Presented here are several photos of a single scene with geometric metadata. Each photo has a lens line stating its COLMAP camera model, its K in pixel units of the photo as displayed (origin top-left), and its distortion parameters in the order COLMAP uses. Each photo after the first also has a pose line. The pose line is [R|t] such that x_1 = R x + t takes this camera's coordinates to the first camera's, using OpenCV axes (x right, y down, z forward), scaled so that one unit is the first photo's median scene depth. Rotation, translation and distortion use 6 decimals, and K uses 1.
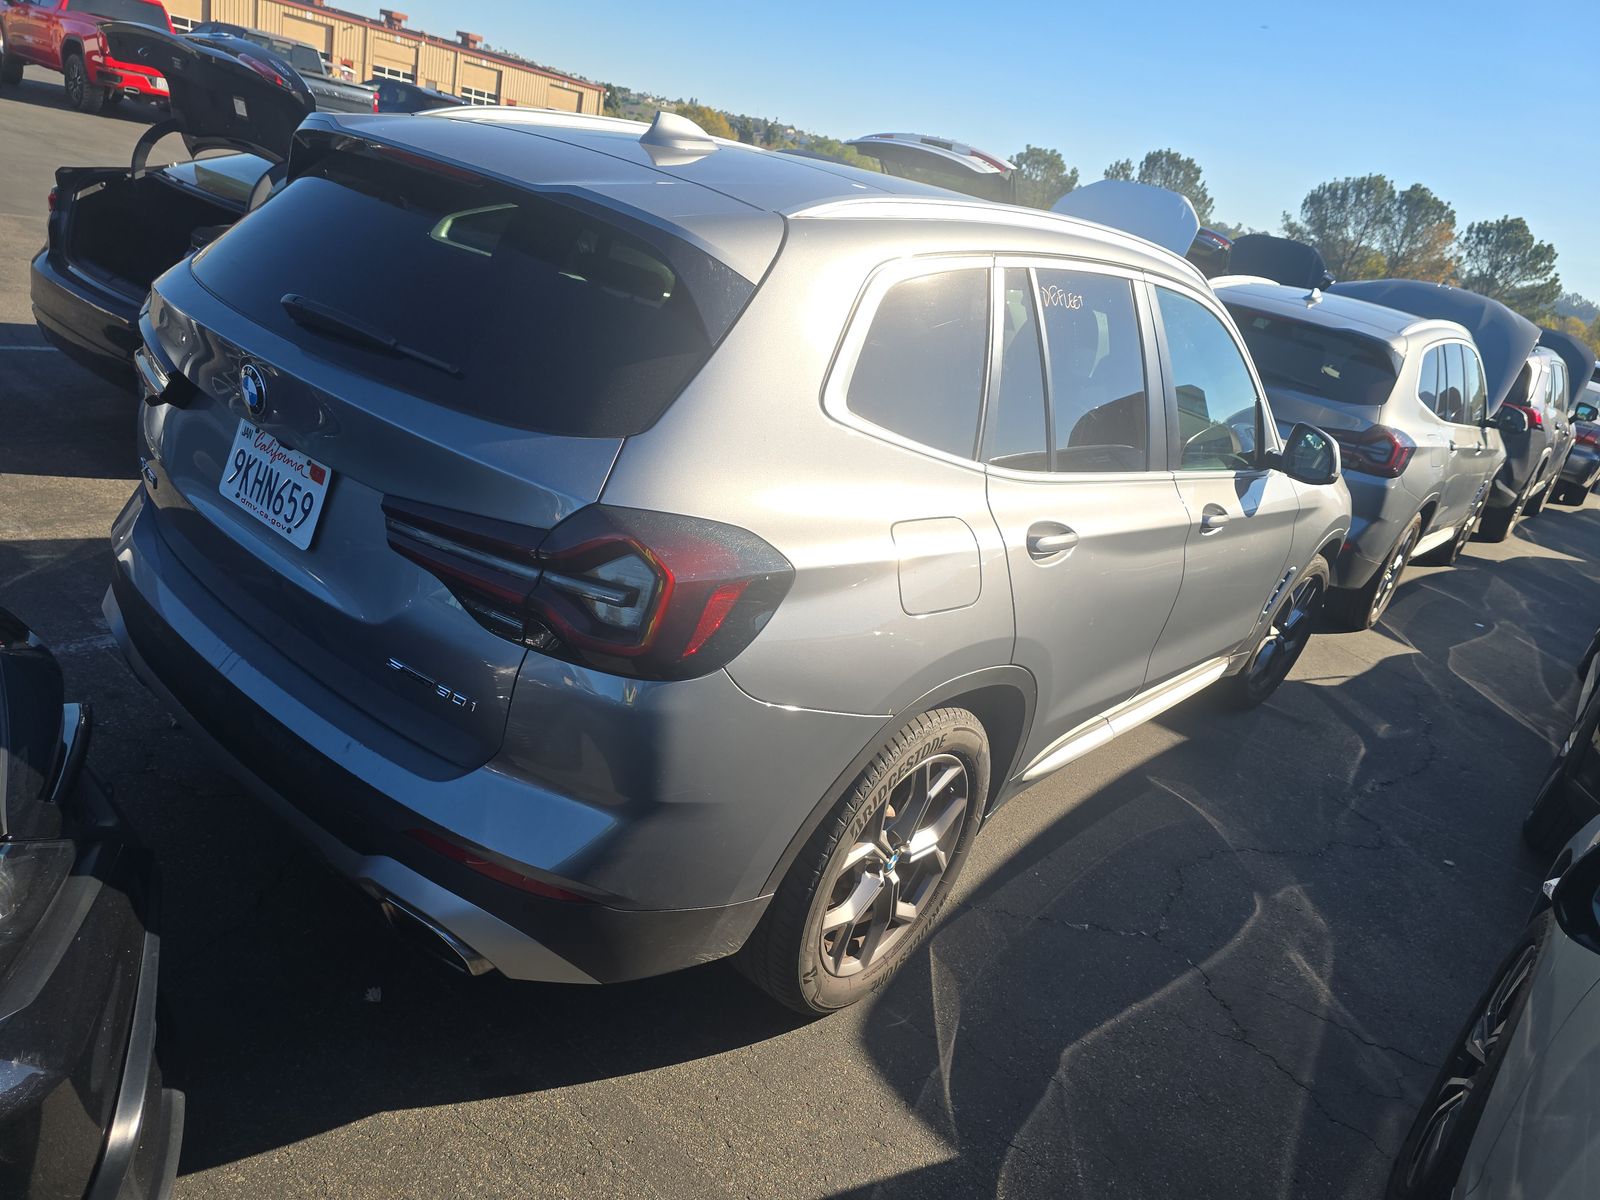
lens RADIAL K [[1071.4, 0, 794.5], [0, 1071.4, 653.7], [0, 0, 1]] dist [0.033720, -0.029735]
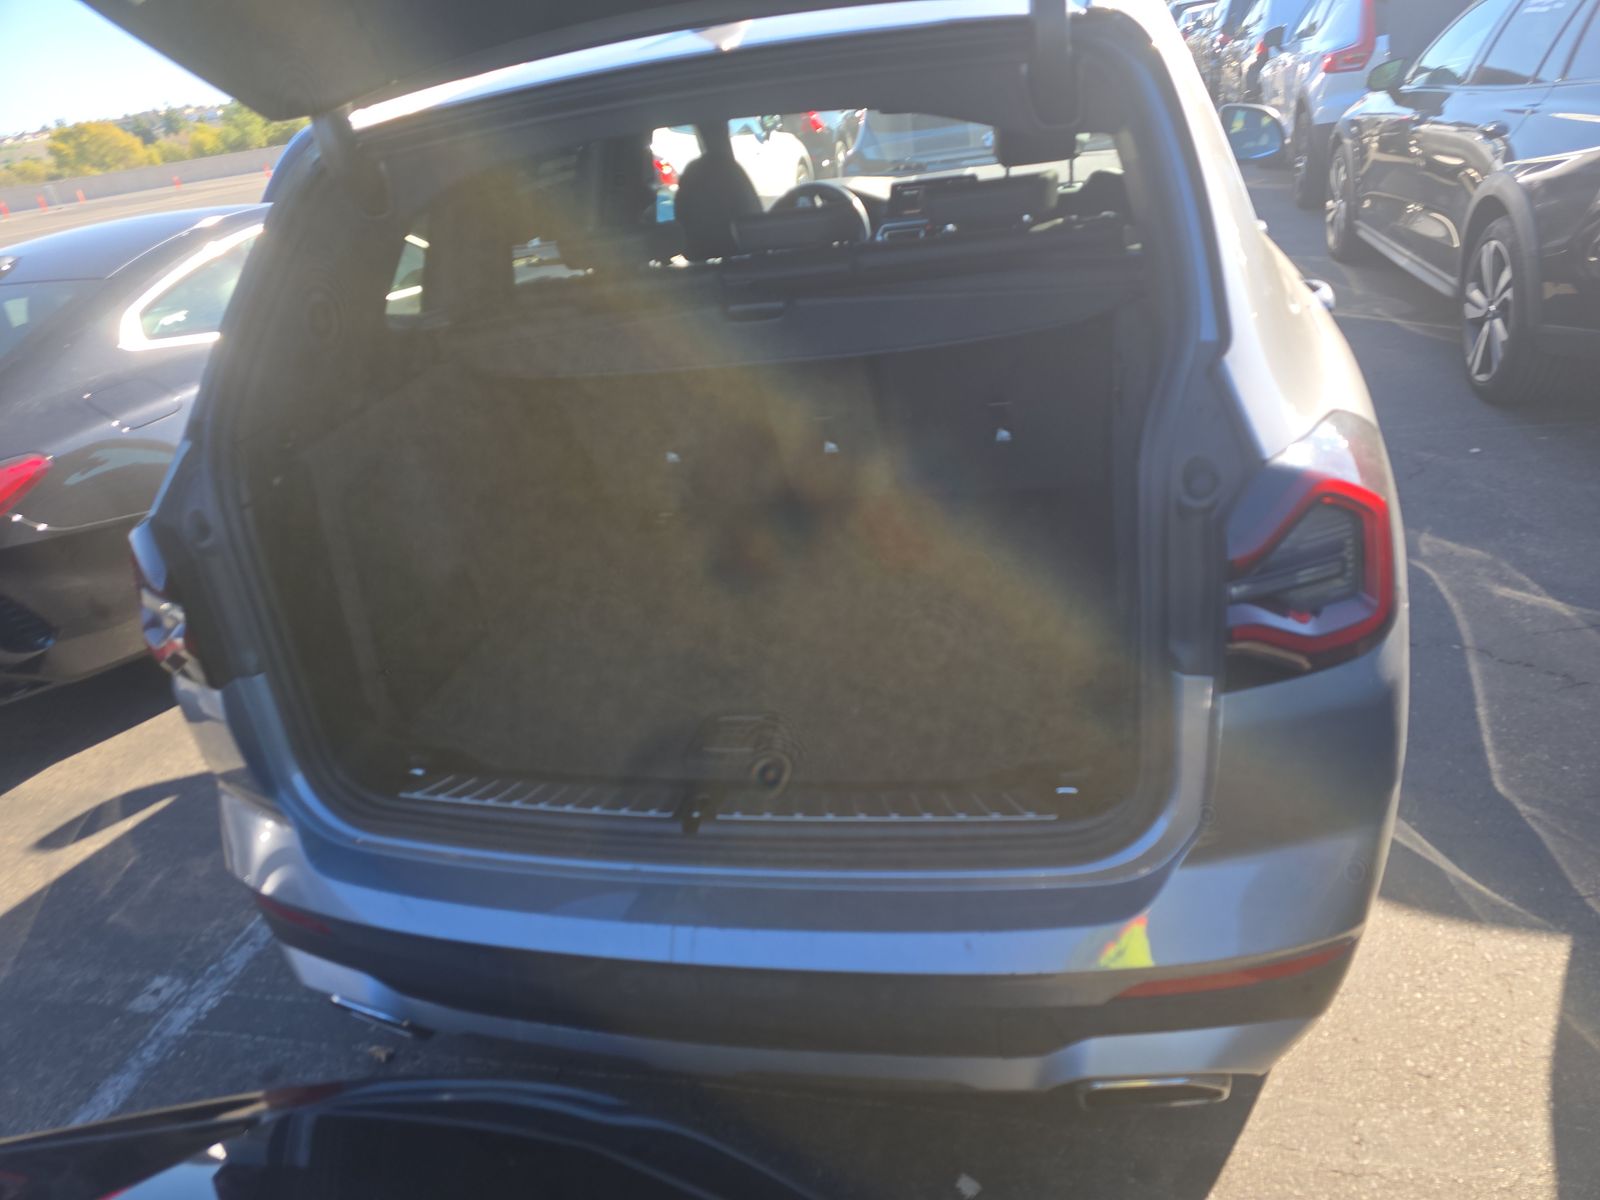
lens RADIAL K [[1071.4, 0, 808.4], [0, 1071.4, 634.0], [0, 0, 1]] dist [0.033720, -0.029735]
pose [[0.833056, -0.501321, 0.233868, -0.388743], [0.478968, 0.865182, 0.148490, -0.171503], [-0.276780, -0.011685, 0.960862, 0.234721]]
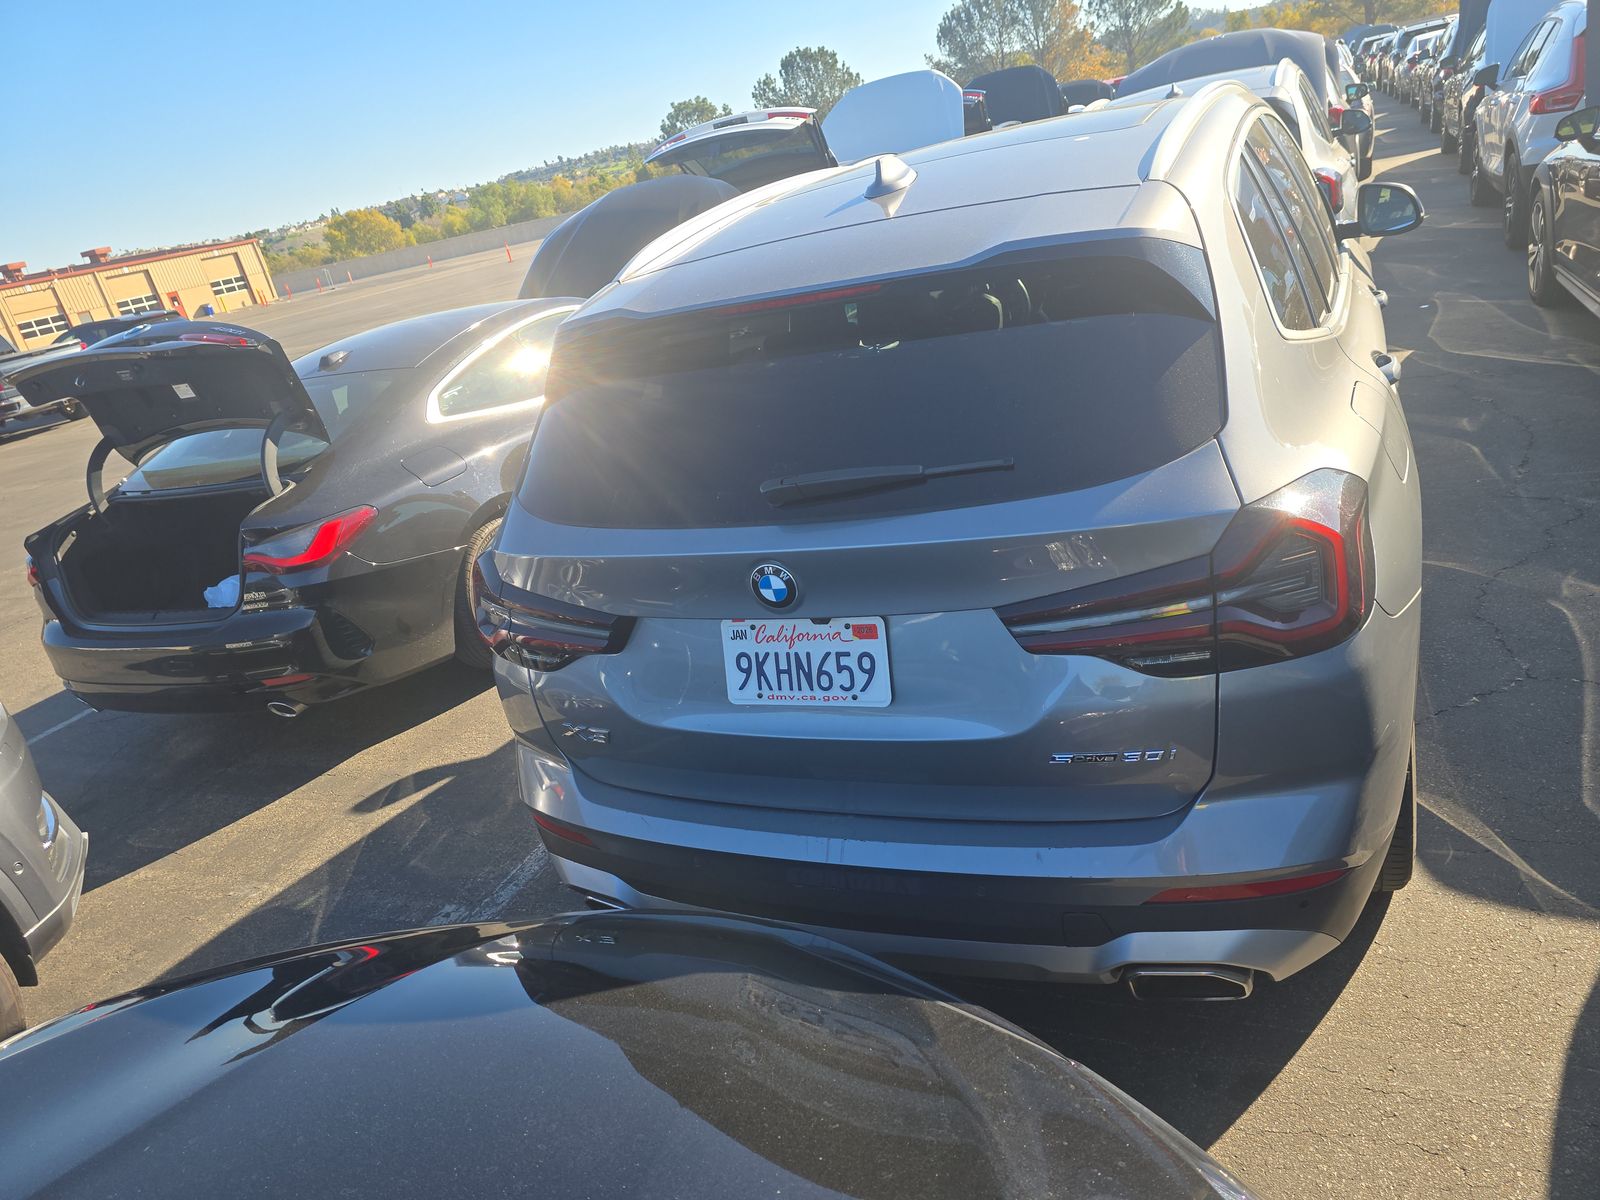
lens RADIAL K [[1071.4, 0, 807.5], [0, 1071.4, 649.6], [0, 0, 1]] dist [0.033720, -0.029735]
pose [[0.874052, -0.476304, 0.095743, -0.413711], [0.475099, 0.879175, 0.036488, -0.148952], [-0.101554, 0.013595, 0.994737, 0.027501]]
